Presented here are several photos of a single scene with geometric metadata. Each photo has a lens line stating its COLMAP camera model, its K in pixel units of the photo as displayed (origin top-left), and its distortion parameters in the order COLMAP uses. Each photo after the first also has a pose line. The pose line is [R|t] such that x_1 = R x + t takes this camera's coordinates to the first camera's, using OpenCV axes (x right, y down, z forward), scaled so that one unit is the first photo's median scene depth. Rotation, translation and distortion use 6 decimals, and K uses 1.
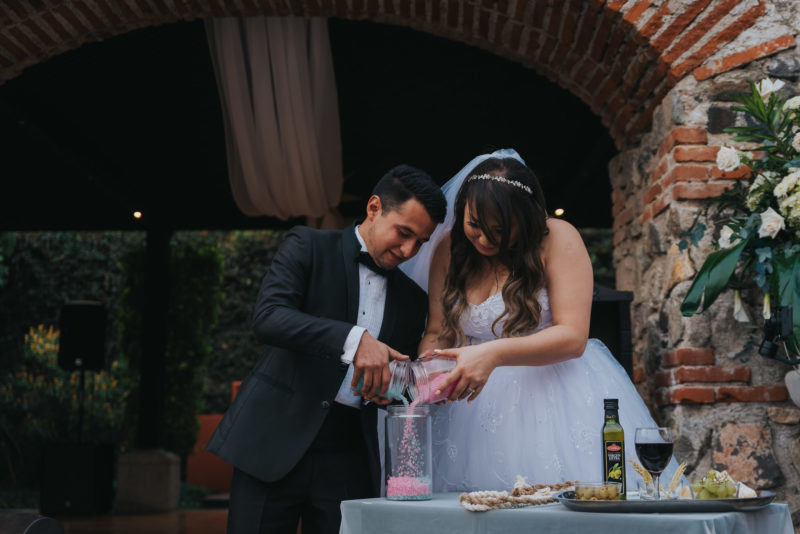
lens RADIAL K [[1056.2, 0, 400.0], [0, 1056.2, 267.0], [0, 0, 1]] dist [0.012301, 0.030434]
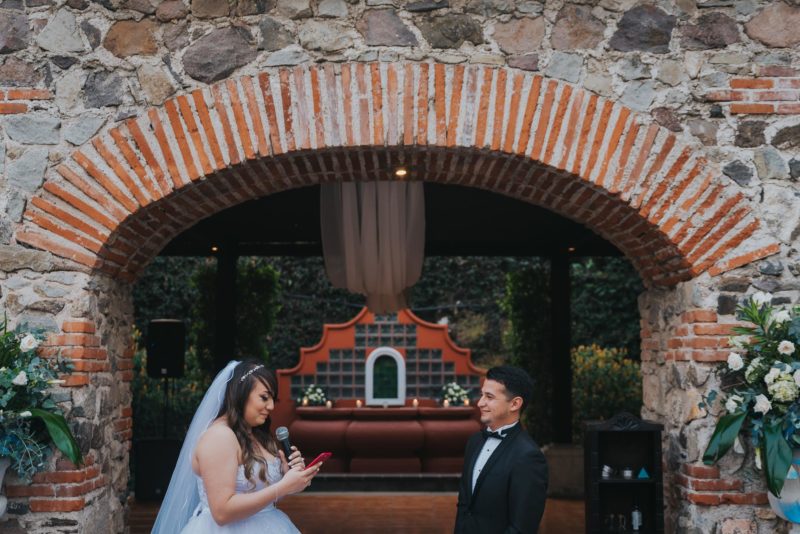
lens RADIAL K [[1009.5, 0, 400.0], [0, 1009.5, 267.0], [0, 0, 1]] dist [0.009578, 0.020417]
pose [[0.999867, 0.005361, 0.015374, -0.158605], [-0.006283, 0.998146, 0.060543, -0.267598], [-0.015021, -0.060631, 0.998047, -0.351239]]
